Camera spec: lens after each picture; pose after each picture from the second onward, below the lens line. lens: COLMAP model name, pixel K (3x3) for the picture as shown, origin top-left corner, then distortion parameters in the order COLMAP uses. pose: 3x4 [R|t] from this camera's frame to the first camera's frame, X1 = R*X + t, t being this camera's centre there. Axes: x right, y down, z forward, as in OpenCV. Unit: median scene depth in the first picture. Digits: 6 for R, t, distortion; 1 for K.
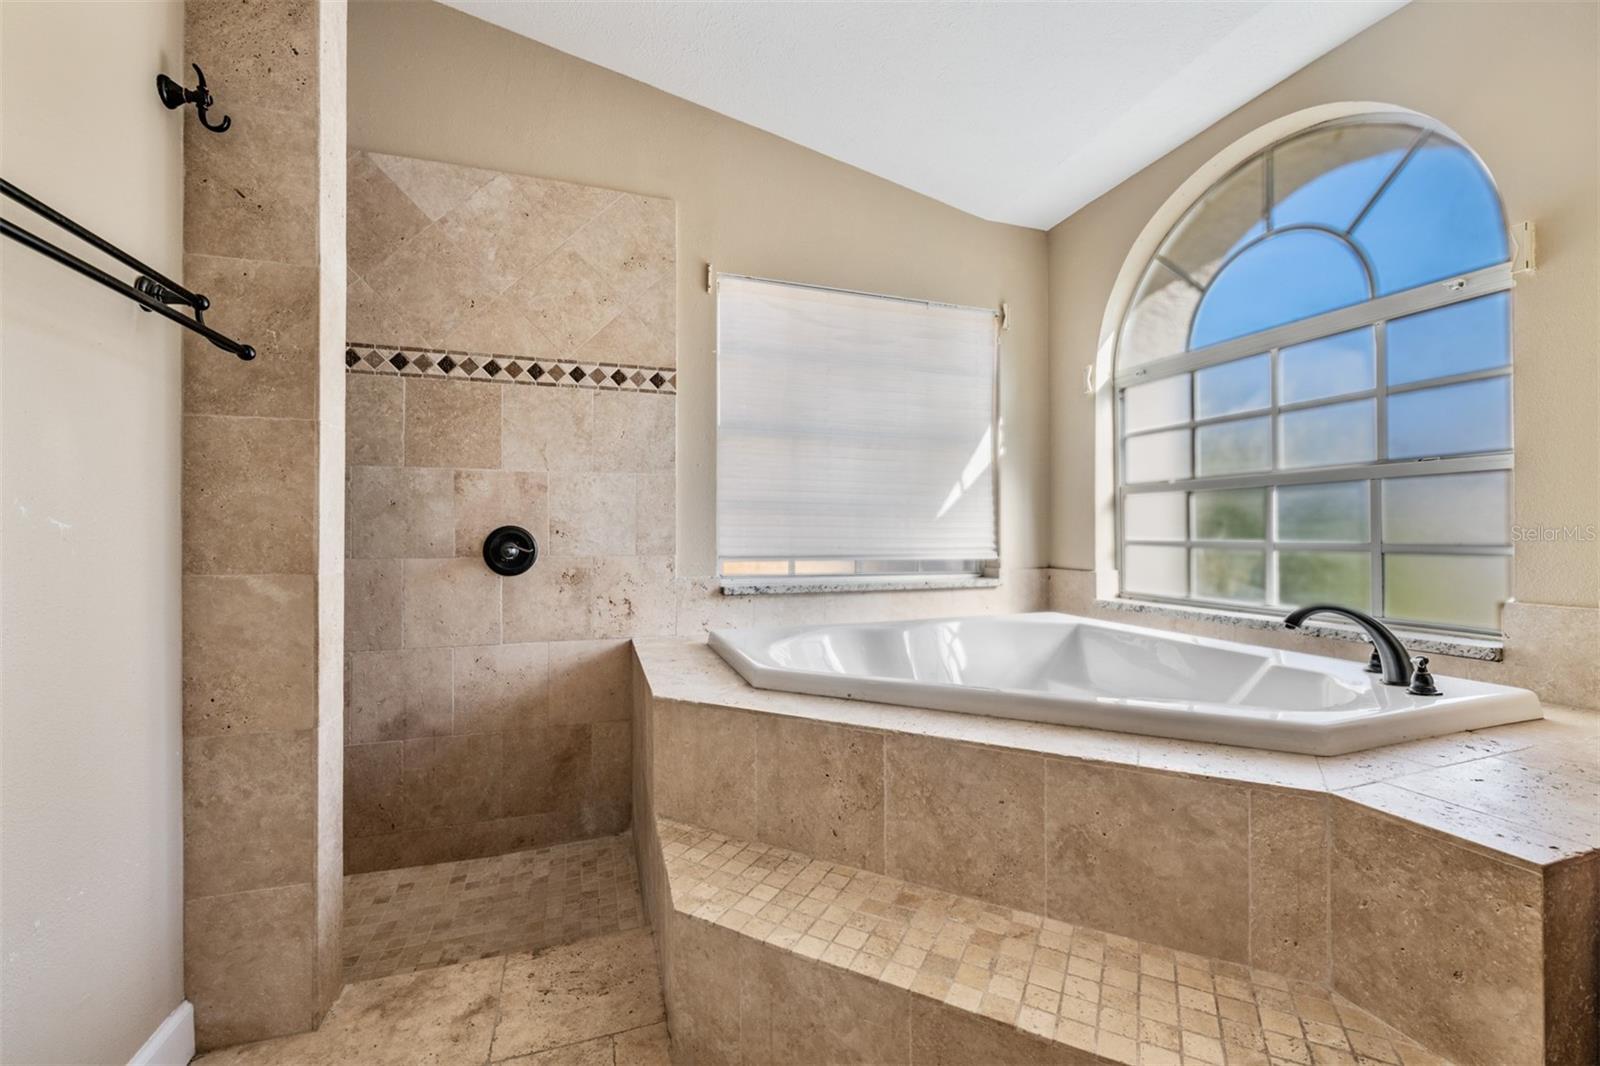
lens RADIAL K [[637.2, 0, 791.9], [0, 637.2, 535.1], [0, 0, 1]] dist [-0.010609, -0.002436]
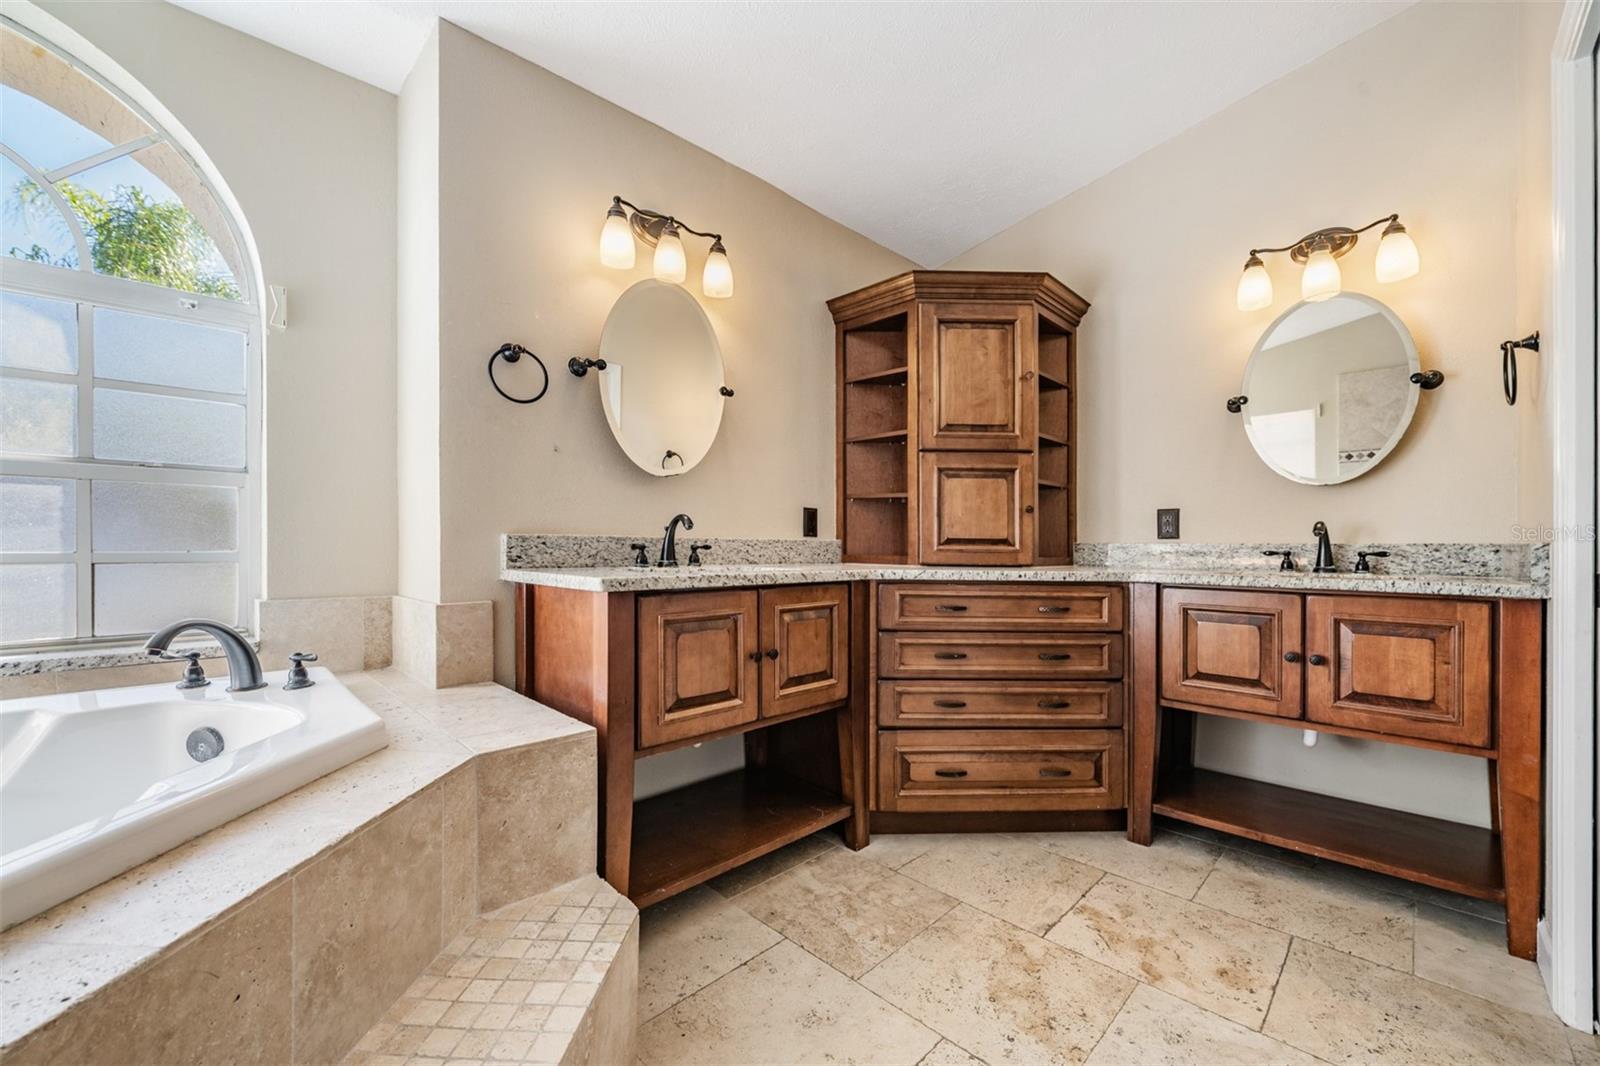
lens RADIAL K [[637.2, 0, 787.5], [0, 637.2, 533.9], [0, 0, 1]] dist [-0.010609, -0.002436]
pose [[-0.420231, 0.010676, 0.907355, -0.411701], [0.003946, 0.999943, -0.009938, -0.001657], [-0.907409, -0.000595, -0.420249, 0.776502]]
